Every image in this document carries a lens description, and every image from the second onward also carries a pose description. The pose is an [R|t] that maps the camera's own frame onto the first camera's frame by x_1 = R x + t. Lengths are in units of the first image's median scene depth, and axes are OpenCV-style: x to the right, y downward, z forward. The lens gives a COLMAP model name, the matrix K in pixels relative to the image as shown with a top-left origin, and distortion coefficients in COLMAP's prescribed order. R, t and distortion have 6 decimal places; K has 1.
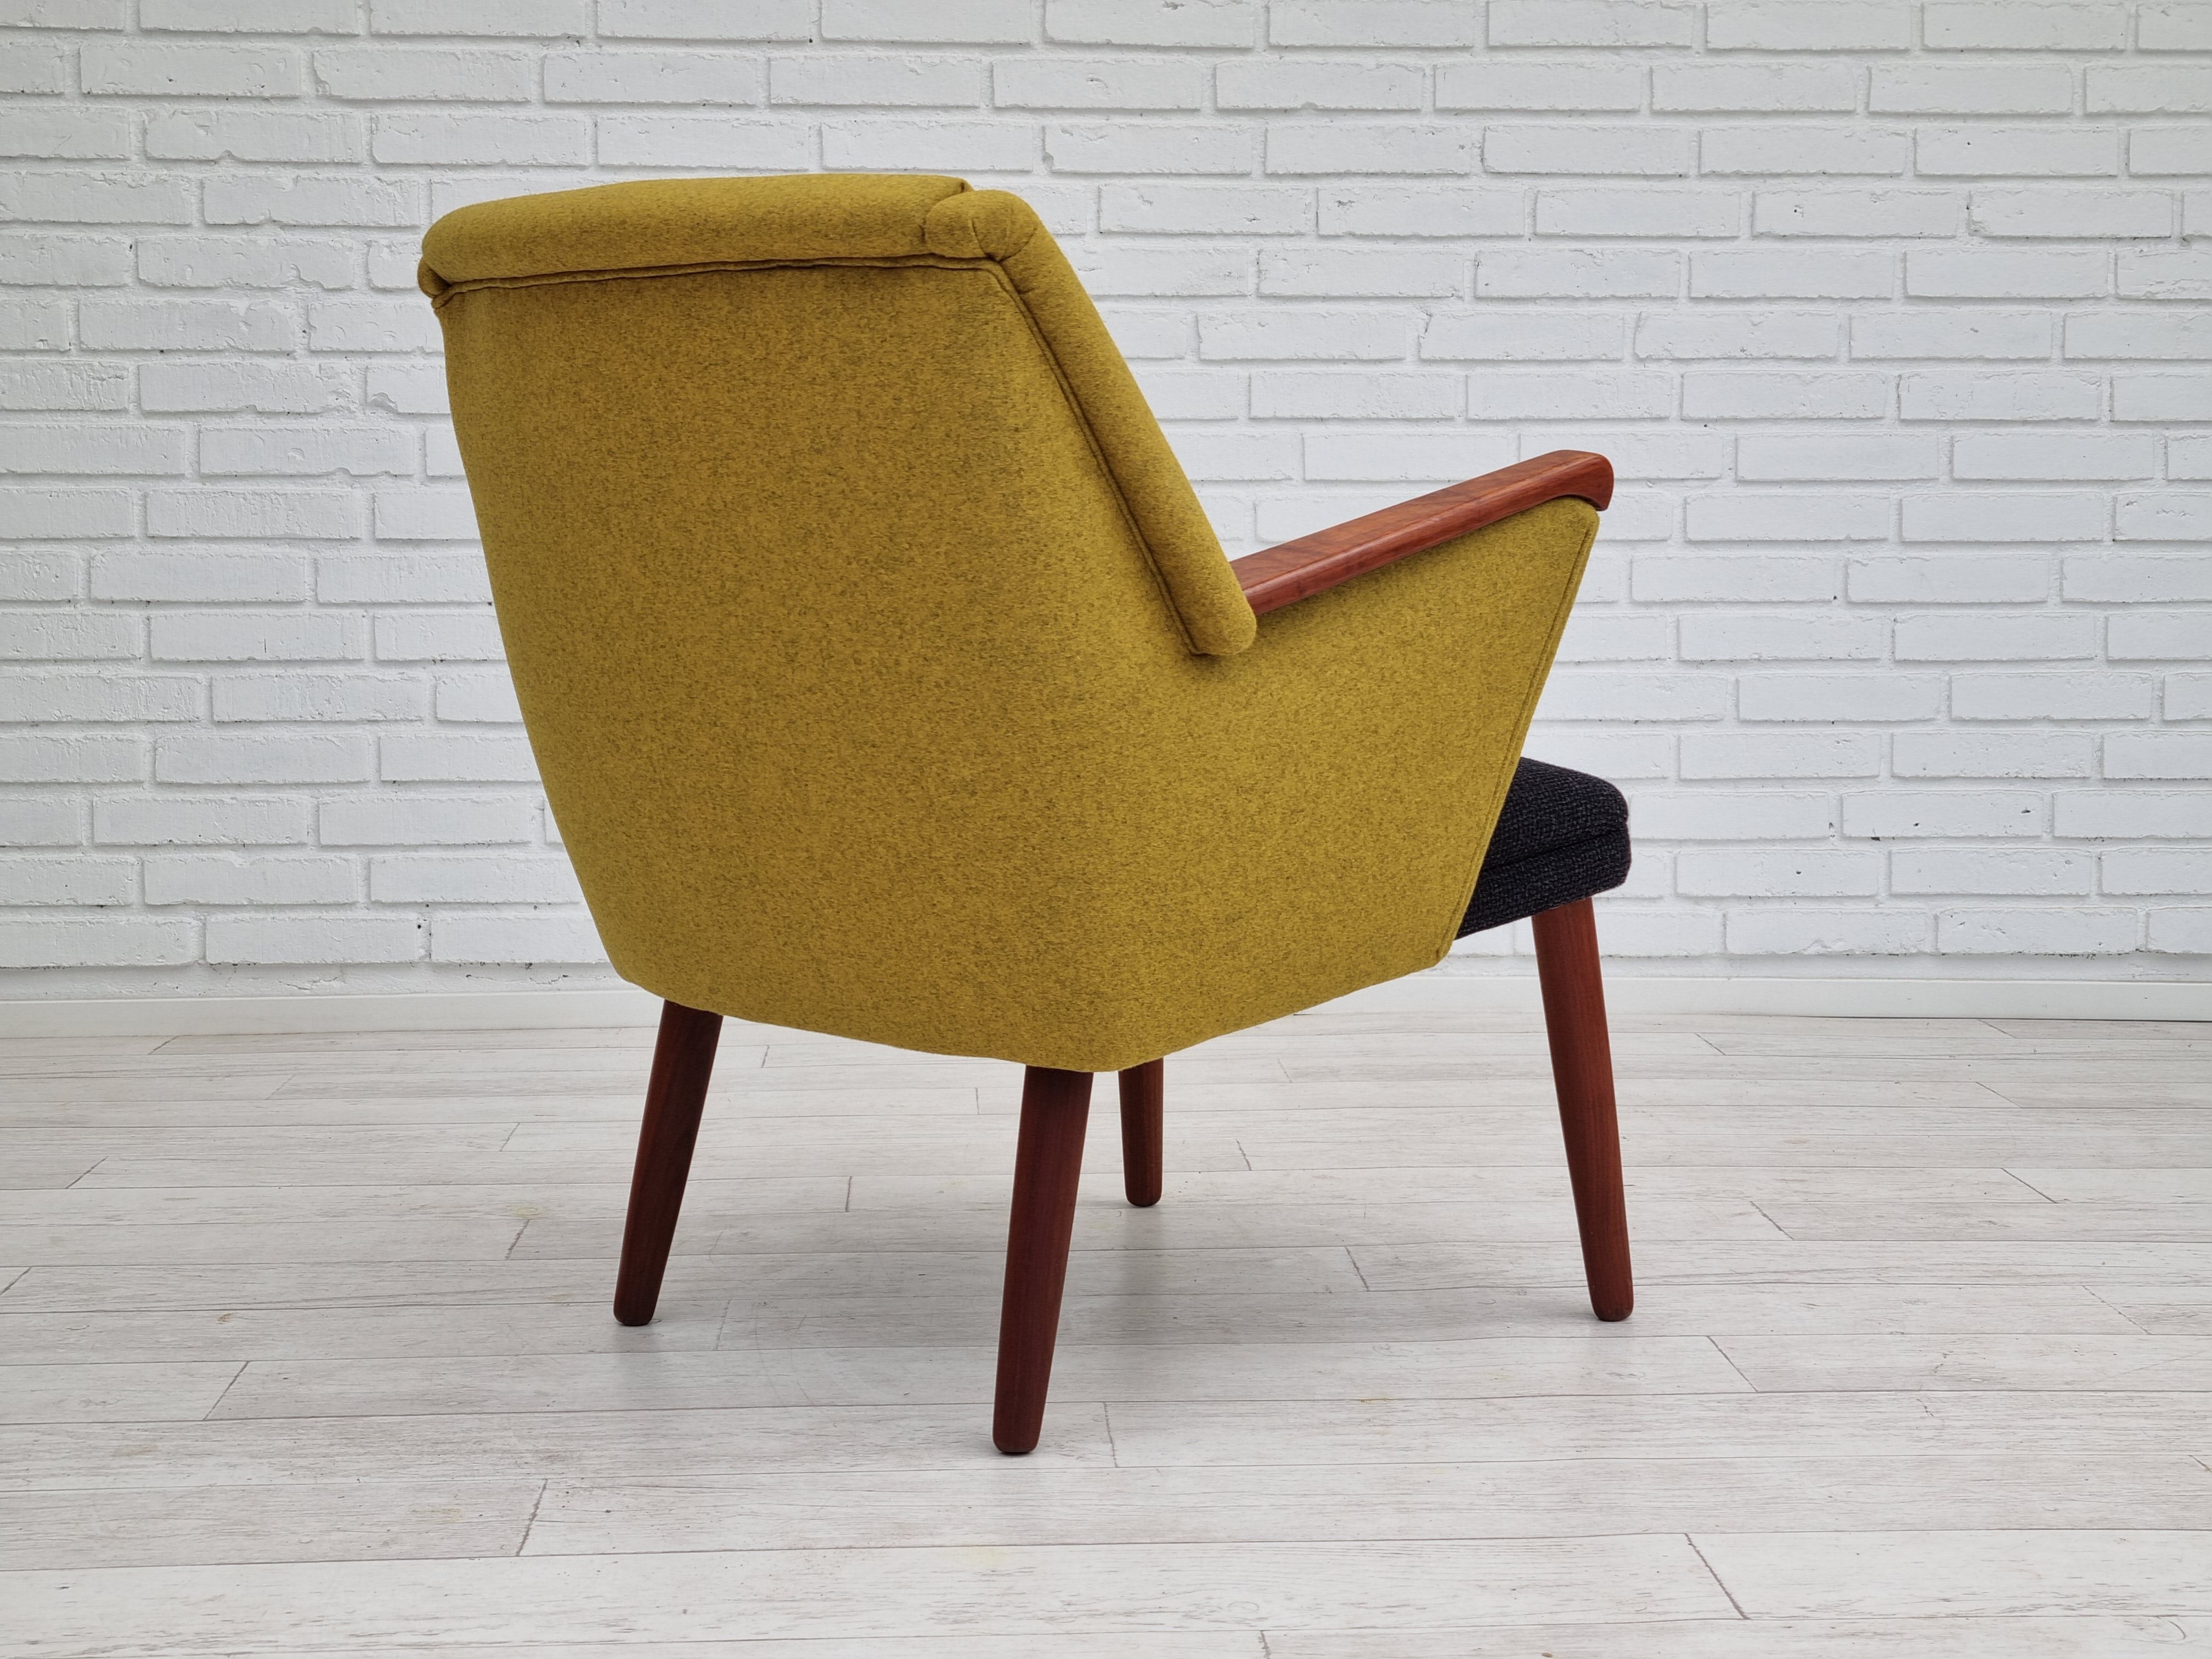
lens RADIAL K [[3376.6, 0, 1152.2], [0, 3376.6, 792.0], [0, 0, 1]] dist [0.062587, 0.000000]
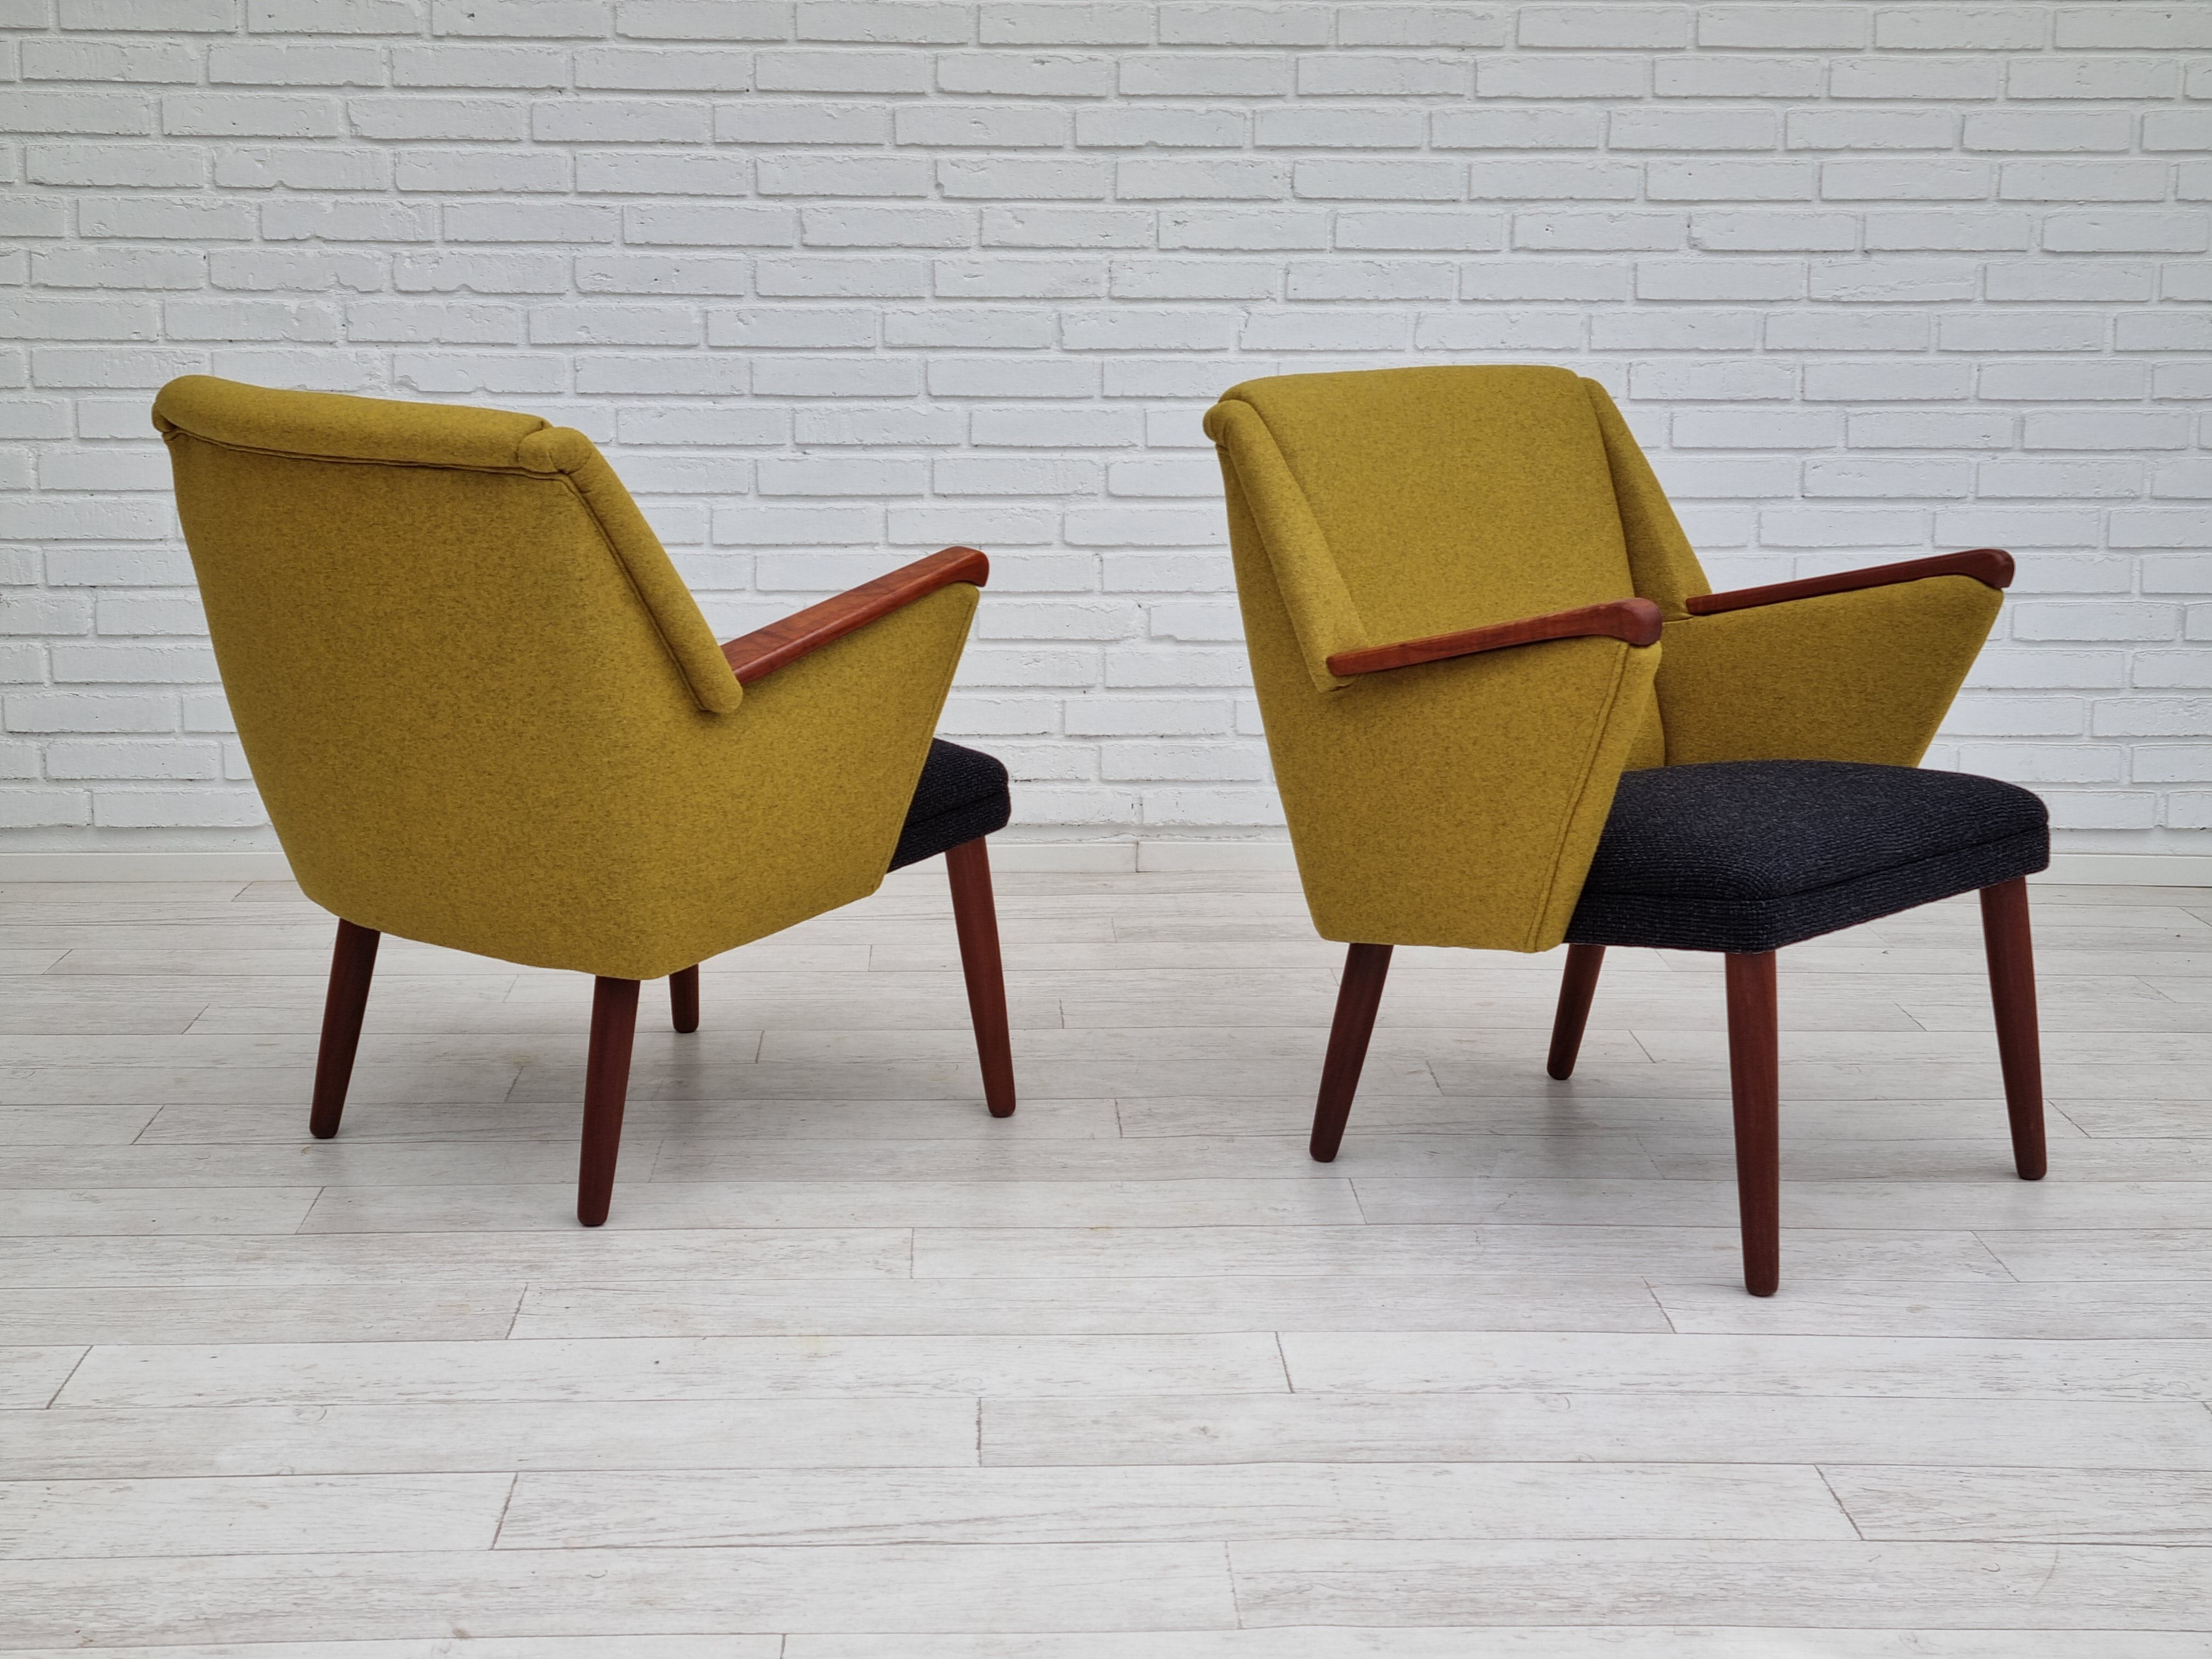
lens RADIAL K [[3376.6, 0, 1115.0], [0, 3376.6, 812.4], [0, 0, 1]] dist [0.062587, 0.000000]
pose [[0.999779, 0.010011, -0.018498, 0.059198], [-0.008028, 0.994513, 0.104300, -0.090304], [0.019441, -0.104129, 0.994374, -0.255599]]
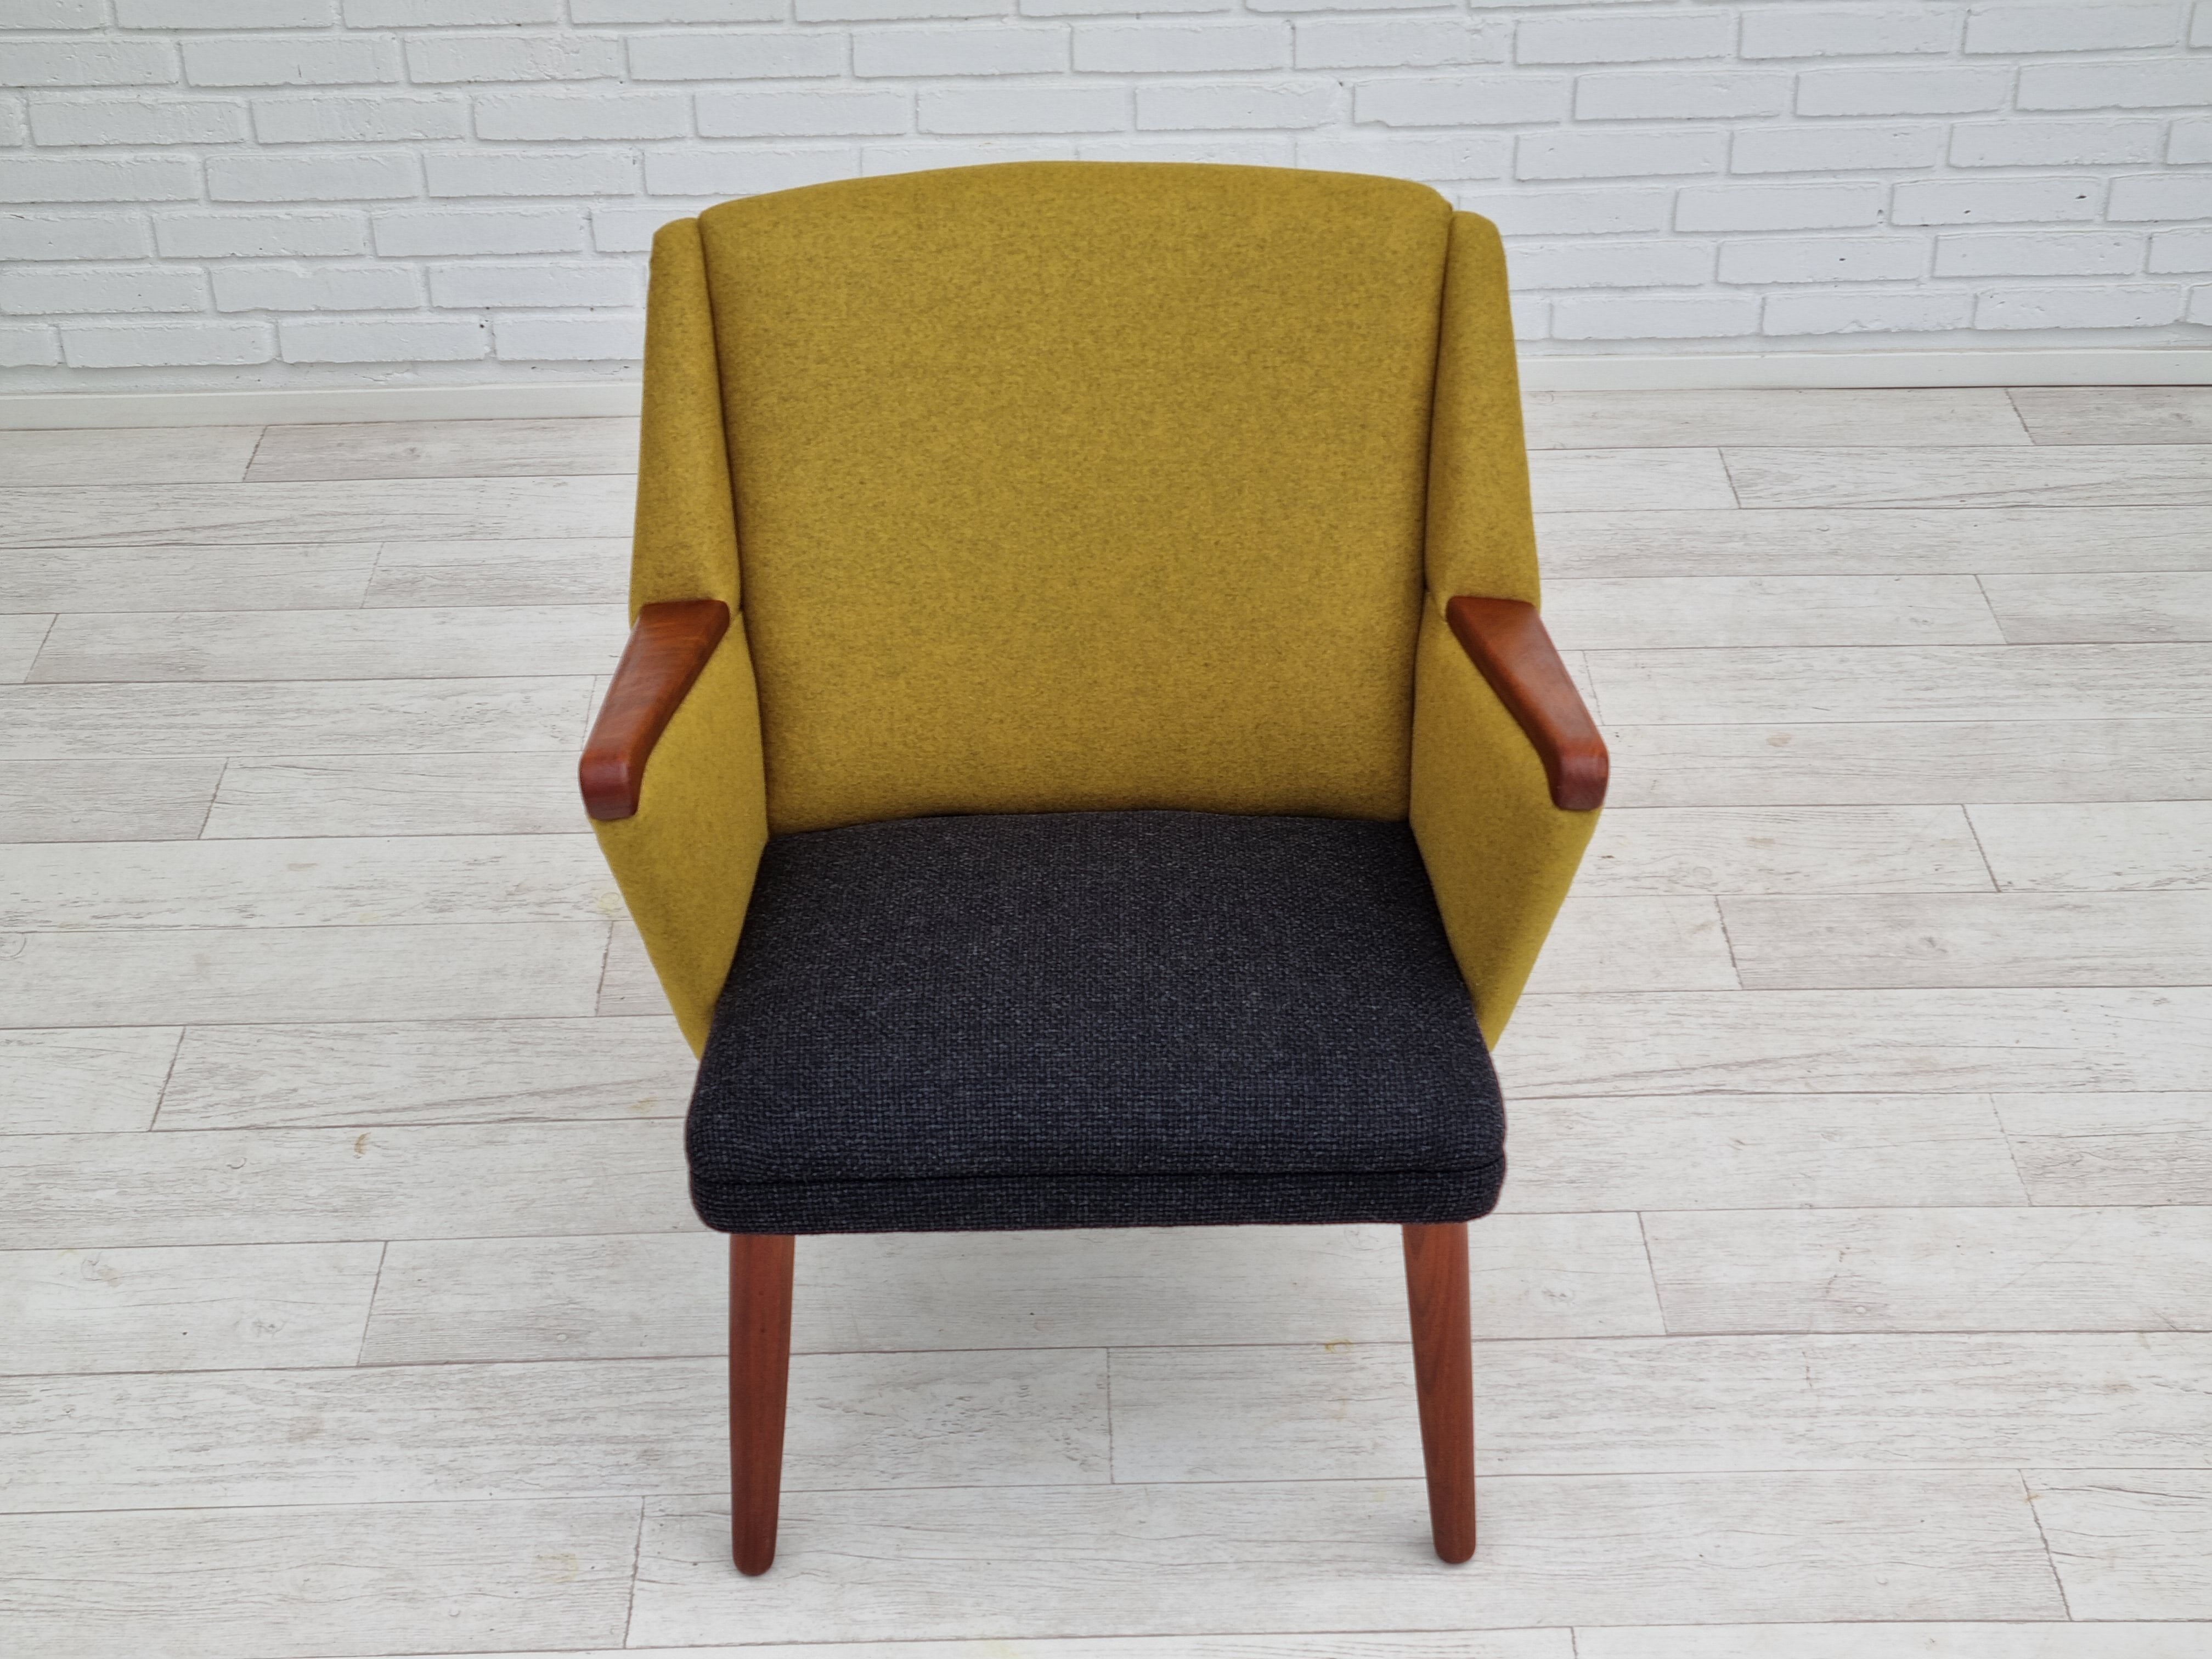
lens RADIAL K [[3376.6, 0, 1099.5], [0, 3376.6, 825.4], [0, 0, 1]] dist [0.062587, 0.000000]
pose [[0.998852, 0.012713, -0.046185, 0.021394], [0.011561, 0.871654, 0.489985, -0.338691], [0.046486, -0.489957, 0.870506, 0.037418]]
